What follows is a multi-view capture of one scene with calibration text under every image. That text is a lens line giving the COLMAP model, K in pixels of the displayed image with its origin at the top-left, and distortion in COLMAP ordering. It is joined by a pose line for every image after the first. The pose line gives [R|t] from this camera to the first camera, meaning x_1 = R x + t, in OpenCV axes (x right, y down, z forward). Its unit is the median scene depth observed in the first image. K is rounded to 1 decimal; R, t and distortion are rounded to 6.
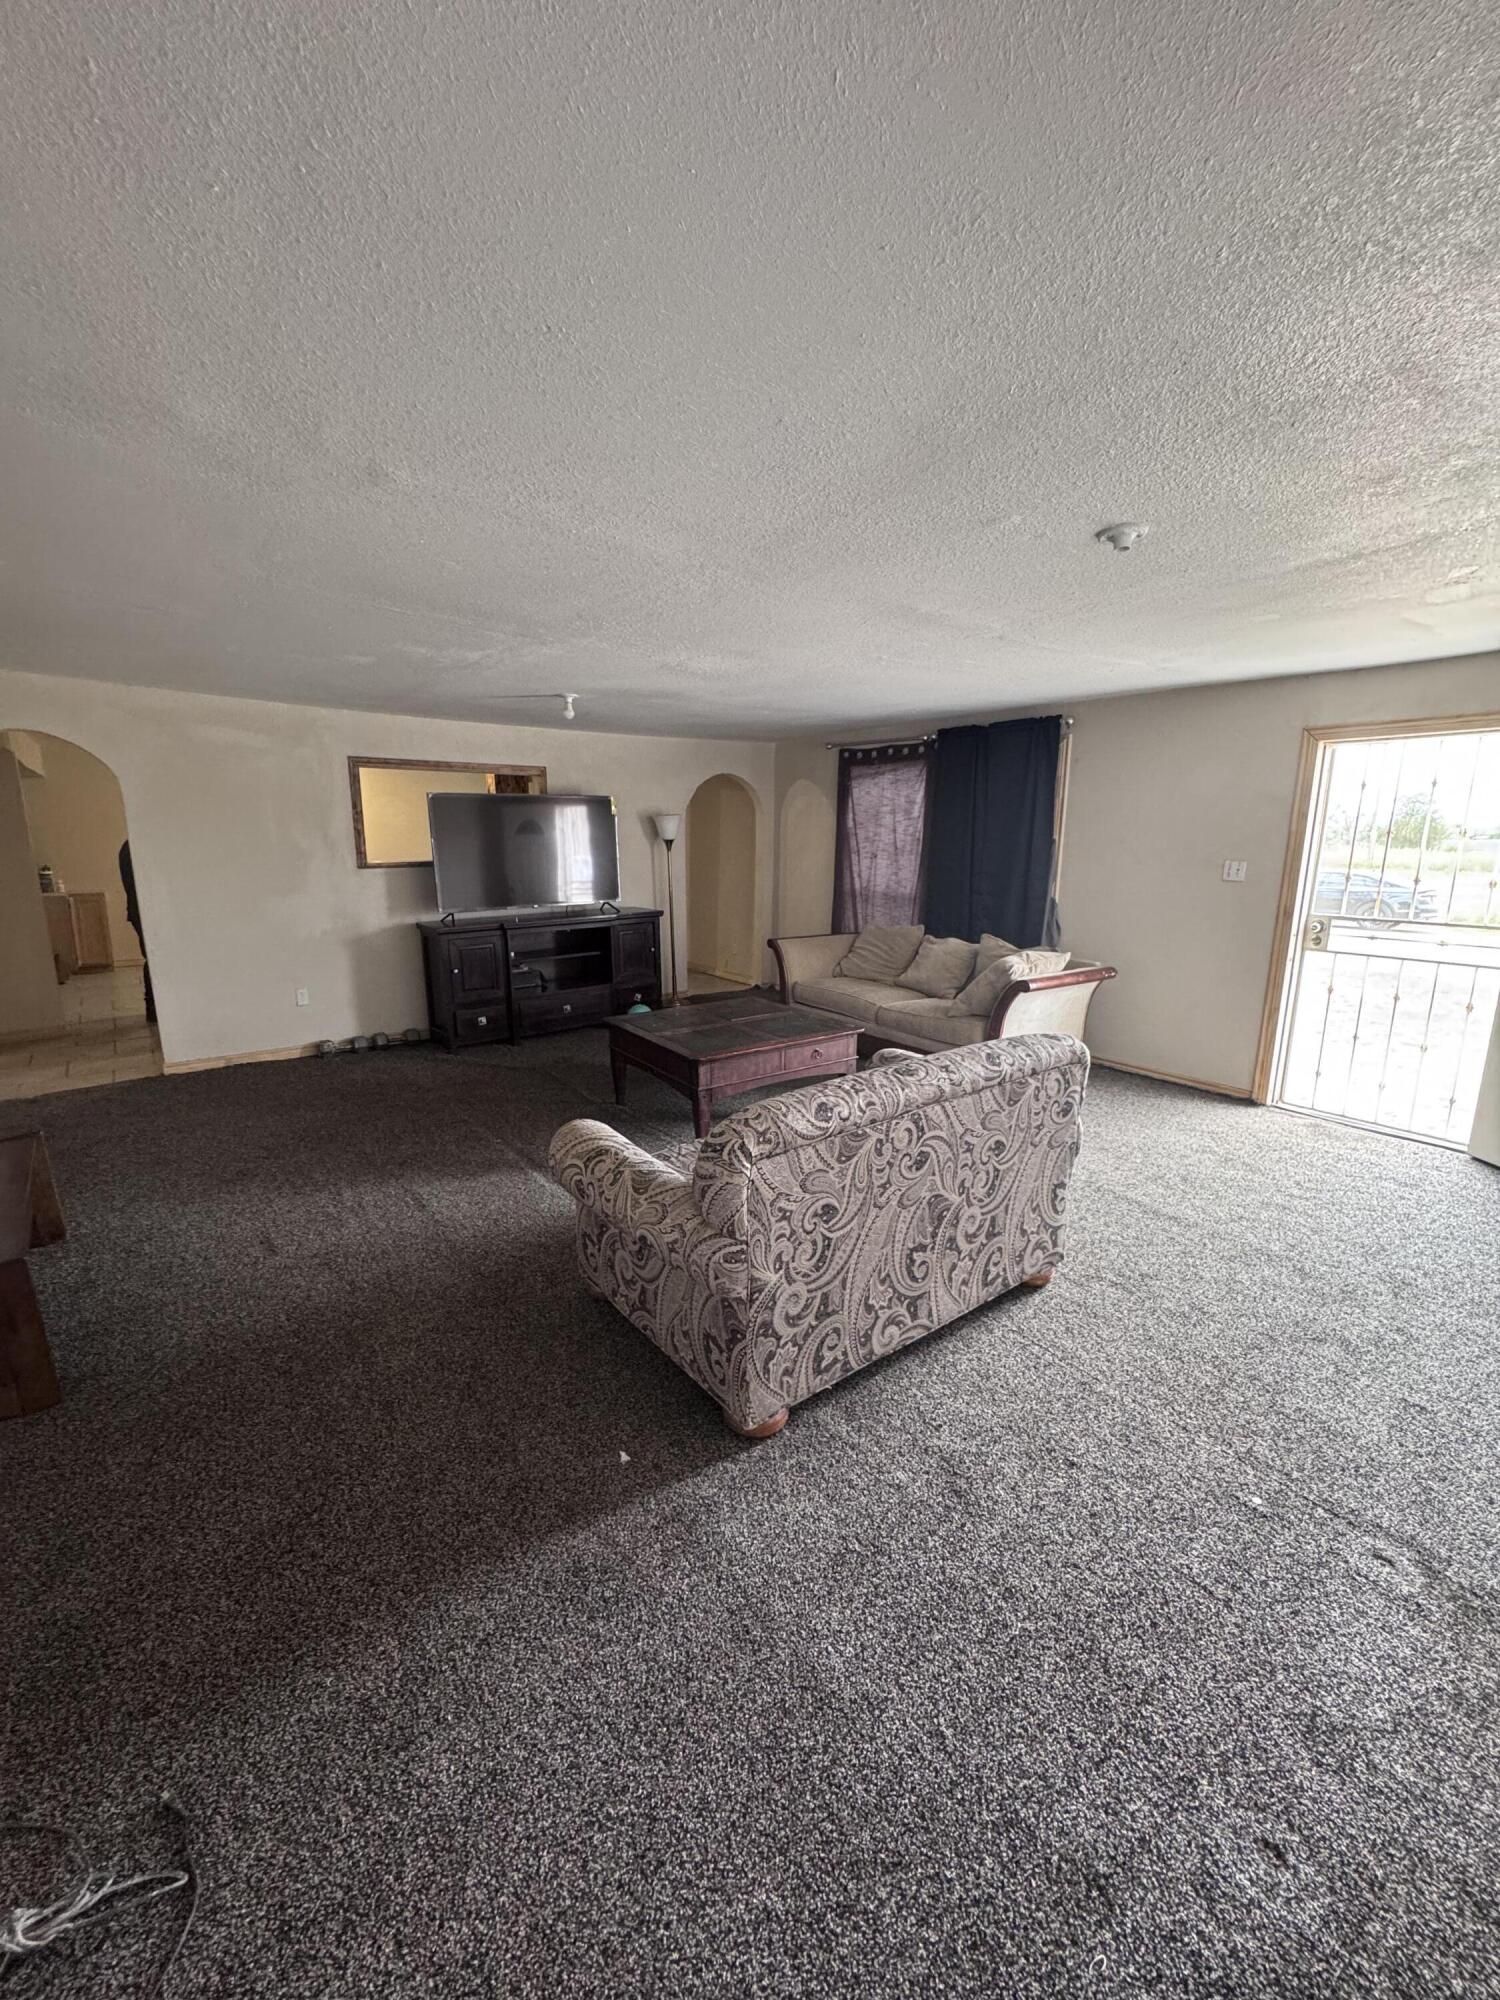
lens RADIAL K [[798.3, 0, 750.3], [0, 798.3, 1004.5], [0, 0, 1]] dist [-0.006075, 0.001106]
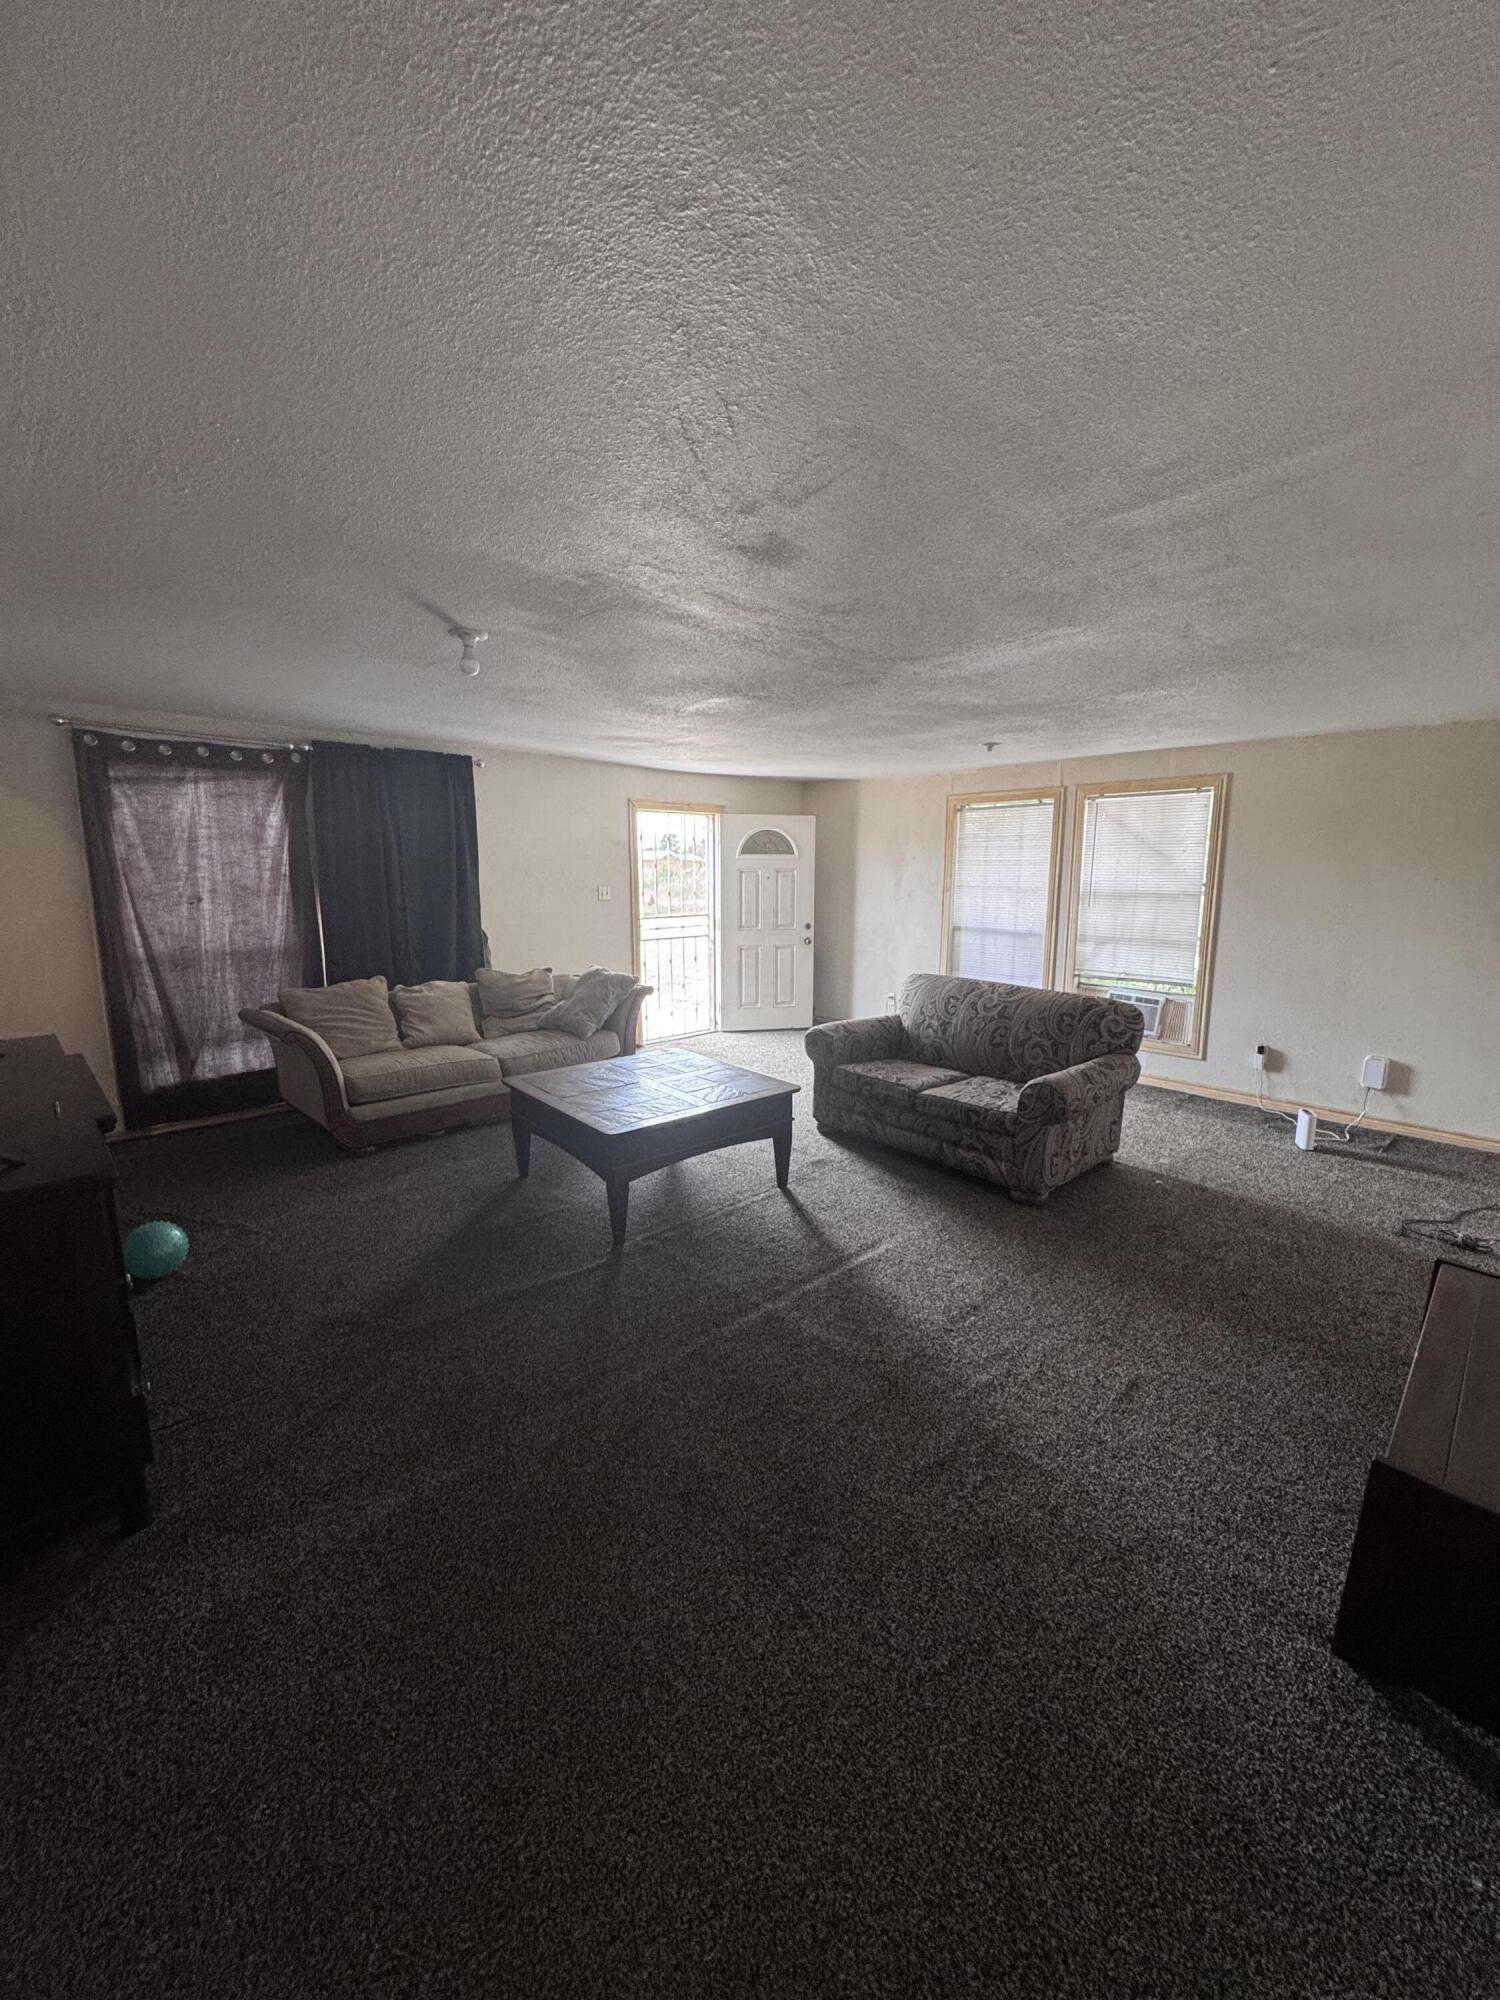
lens RADIAL K [[798.3, 0, 751.5], [0, 798.3, 1000.9], [0, 0, 1]] dist [-0.006075, 0.001106]
pose [[-0.086569, -0.167266, 0.982104, -0.616601], [0.206808, 0.961313, 0.181954, -0.138317], [-0.974544, 0.218858, -0.048628, 0.632347]]
